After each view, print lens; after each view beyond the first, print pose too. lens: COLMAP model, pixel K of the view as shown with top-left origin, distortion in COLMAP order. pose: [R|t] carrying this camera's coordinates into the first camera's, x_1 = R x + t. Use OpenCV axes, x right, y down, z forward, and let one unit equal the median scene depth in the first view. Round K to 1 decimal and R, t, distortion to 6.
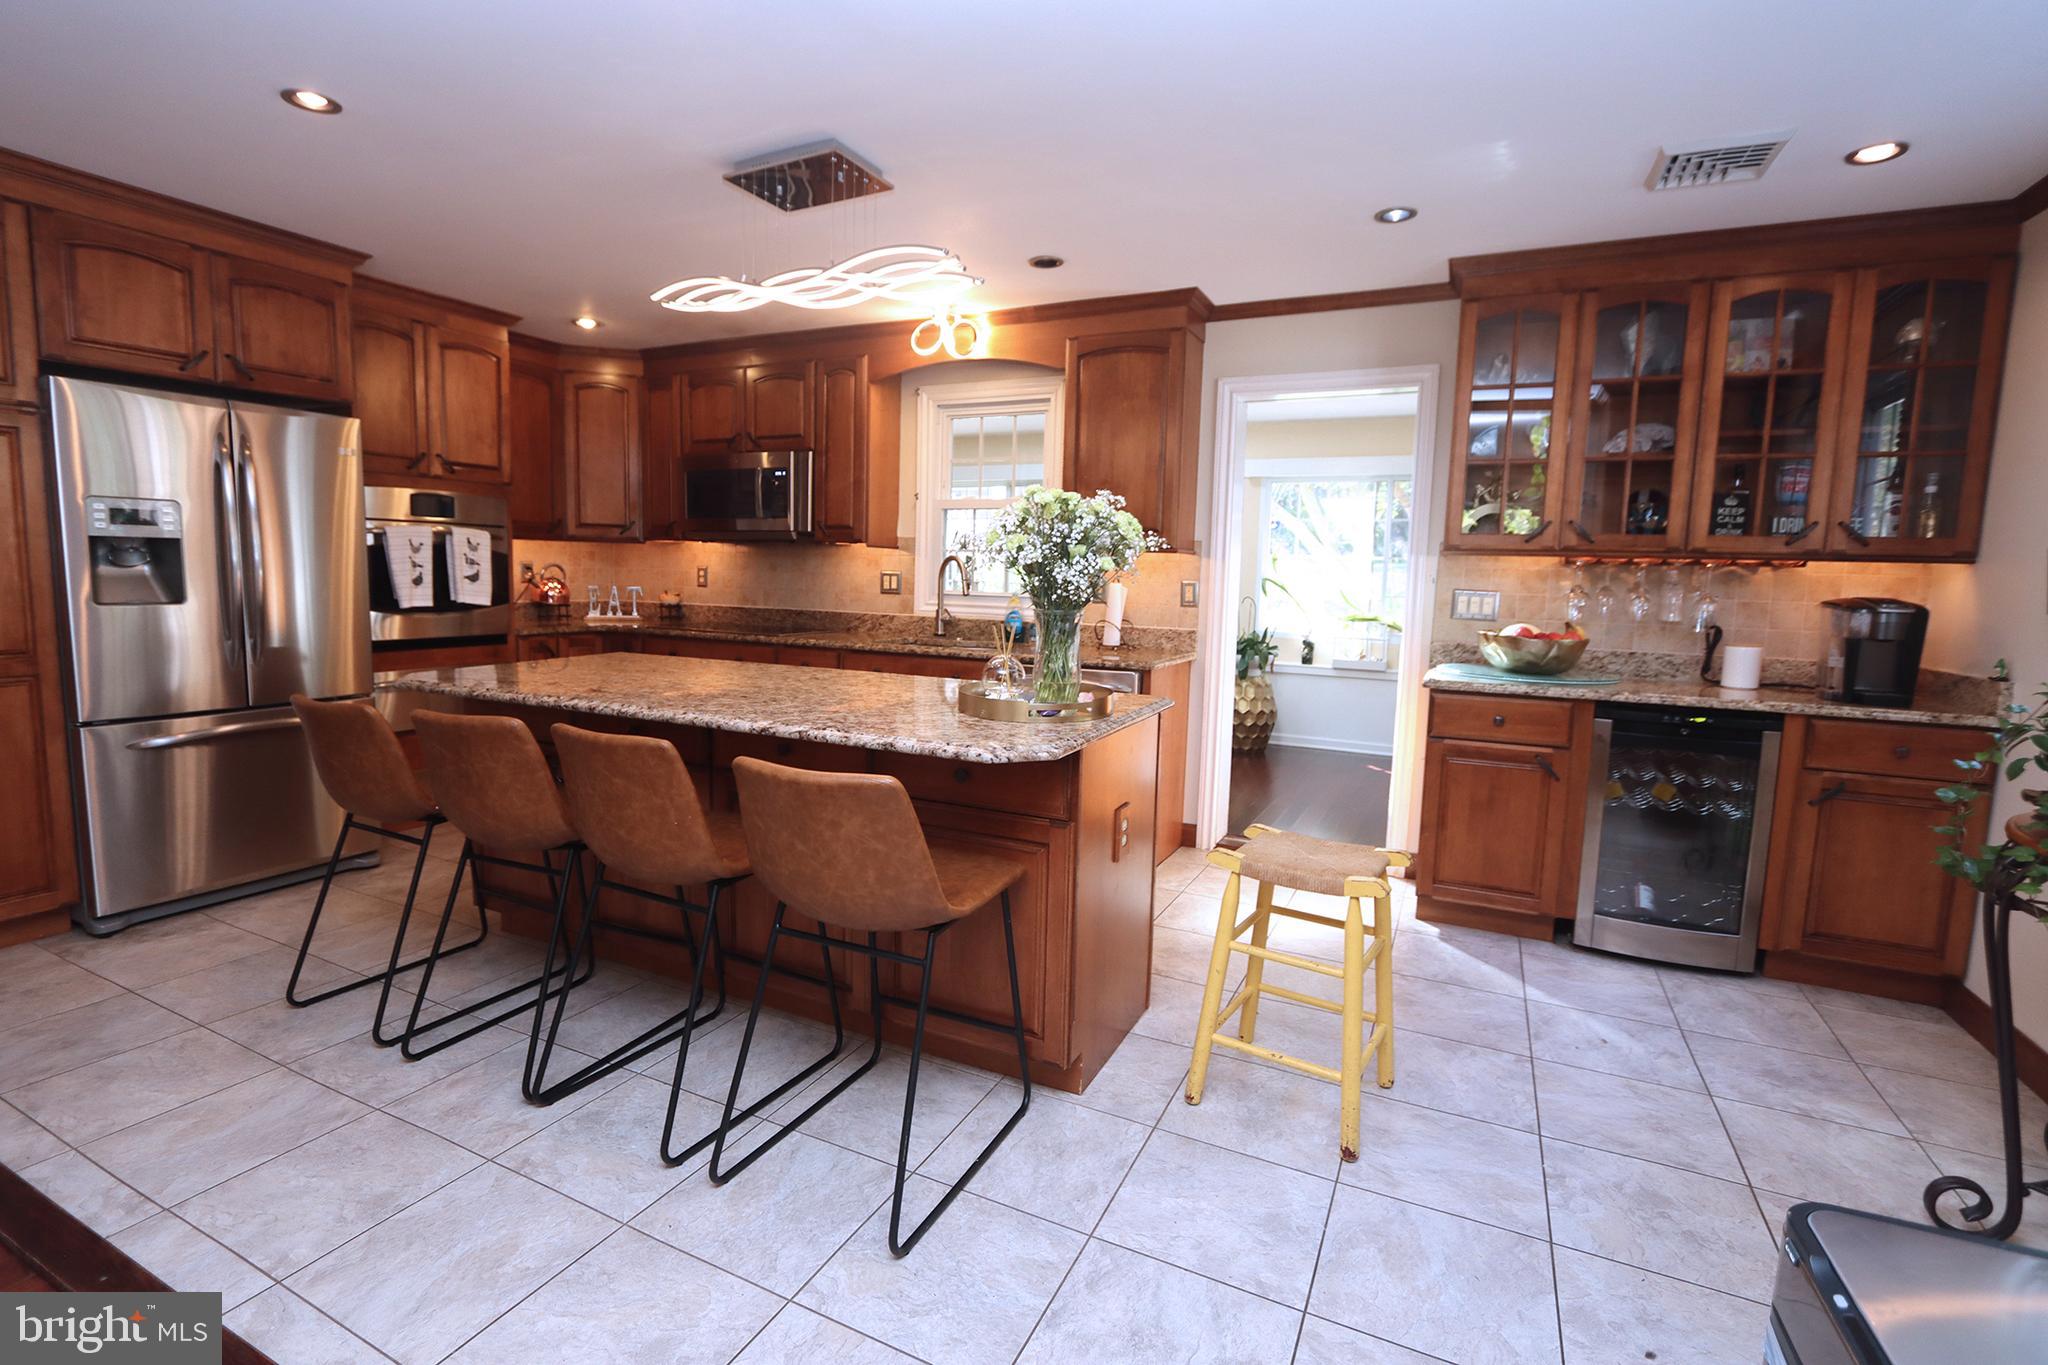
lens RADIAL K [[948.7, 0, 1013.0], [0, 948.7, 672.3], [0, 0, 1]] dist [-0.020963, -0.000690]
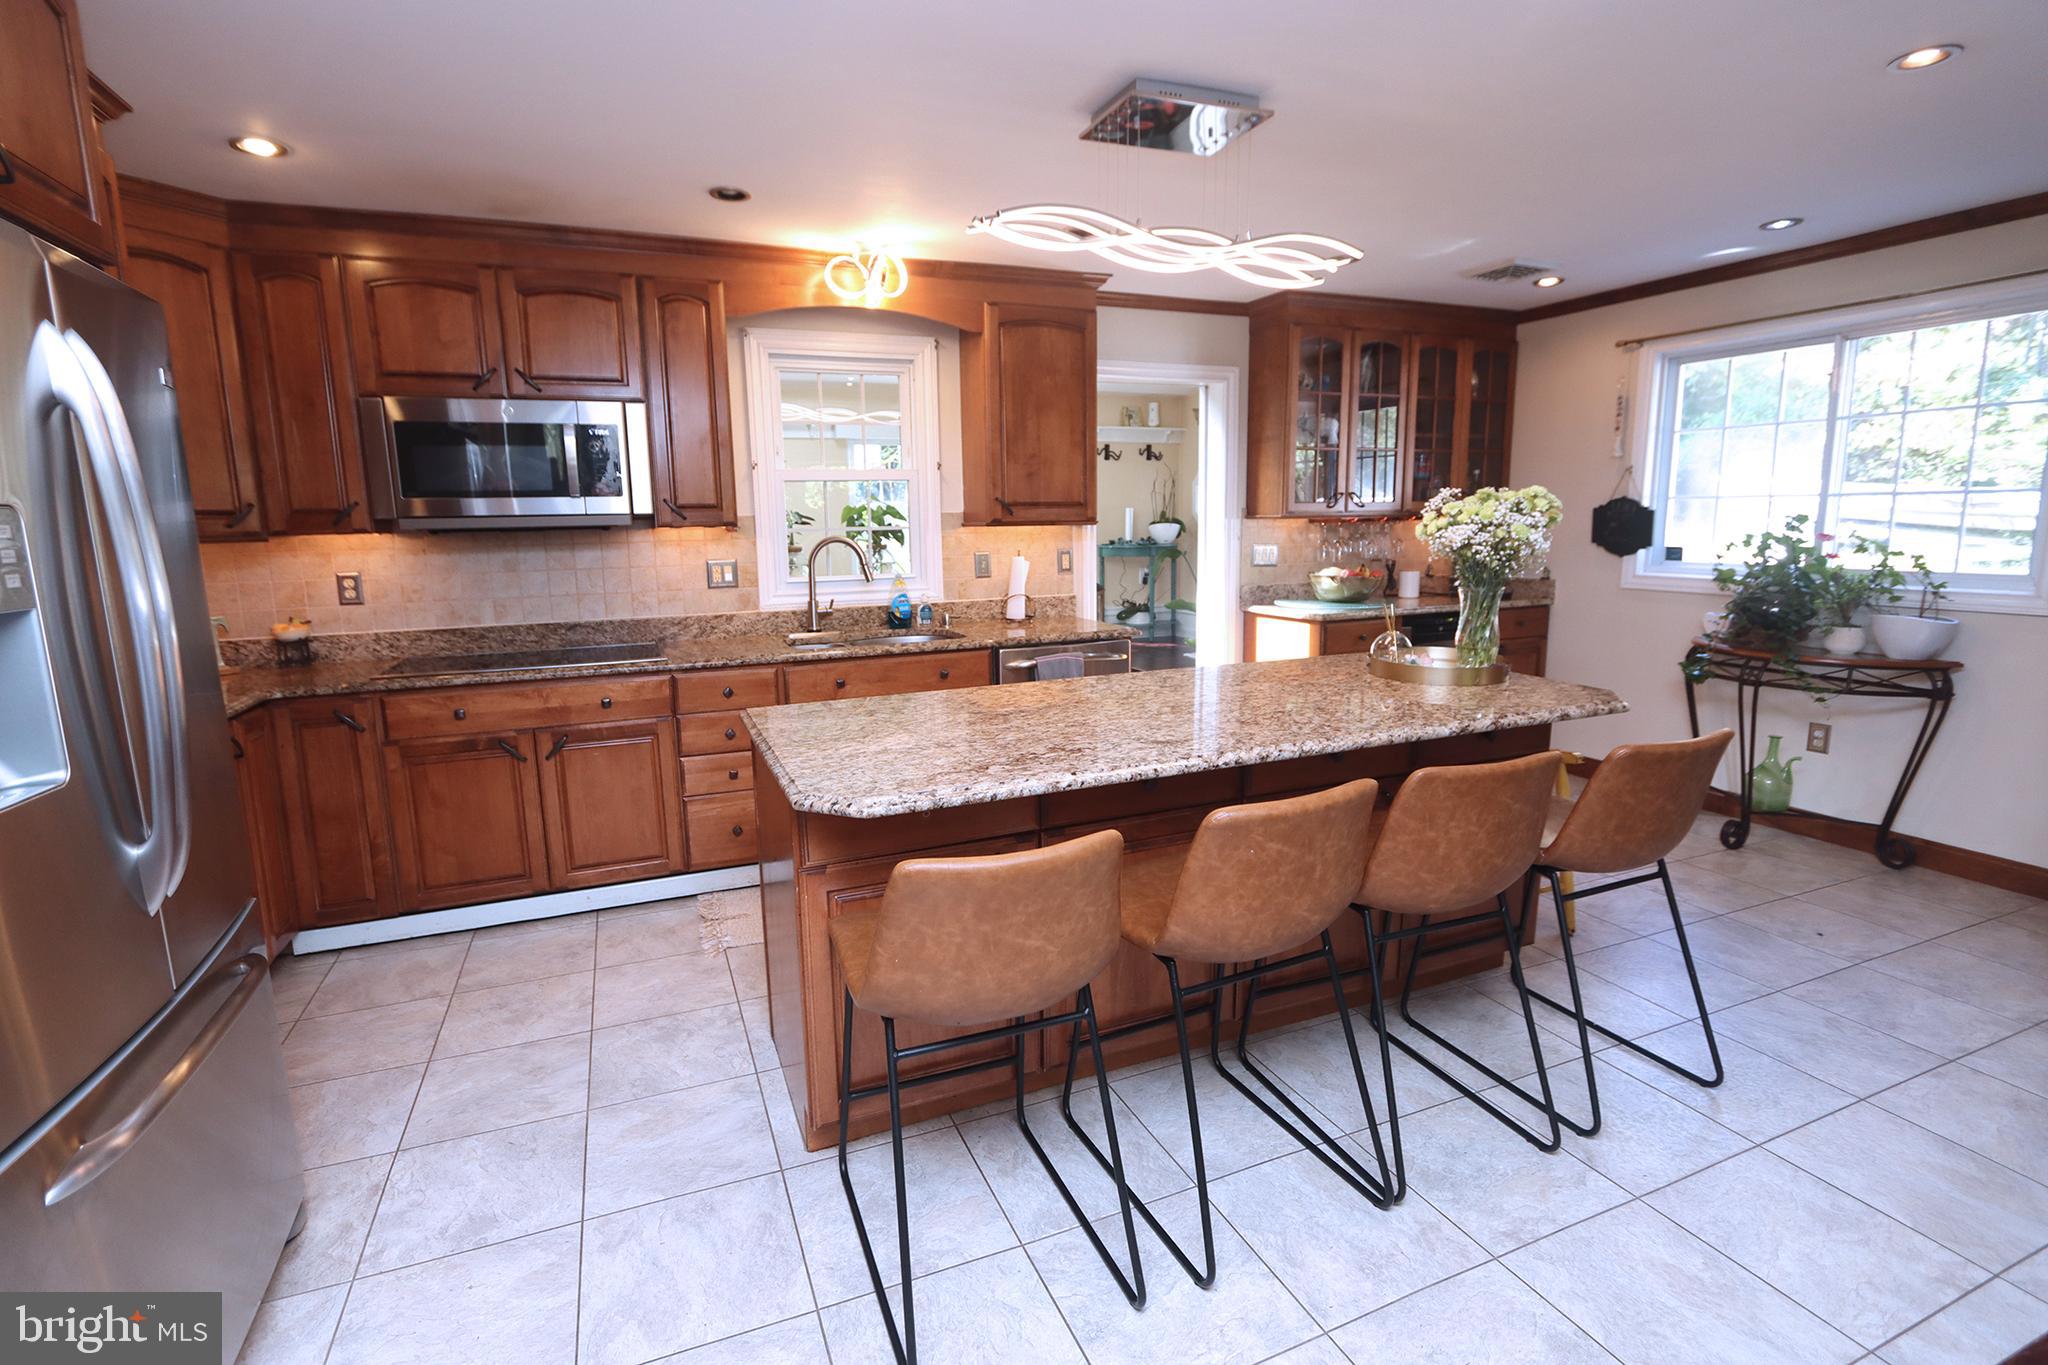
lens RADIAL K [[948.7, 0, 1016.8], [0, 948.7, 679.0], [0, 0, 1]] dist [-0.020963, -0.000690]
pose [[0.657621, -0.163235, 0.735451, -0.614803], [0.114232, 0.986561, 0.116826, -0.078491], [-0.744638, 0.007185, 0.667430, 0.312161]]
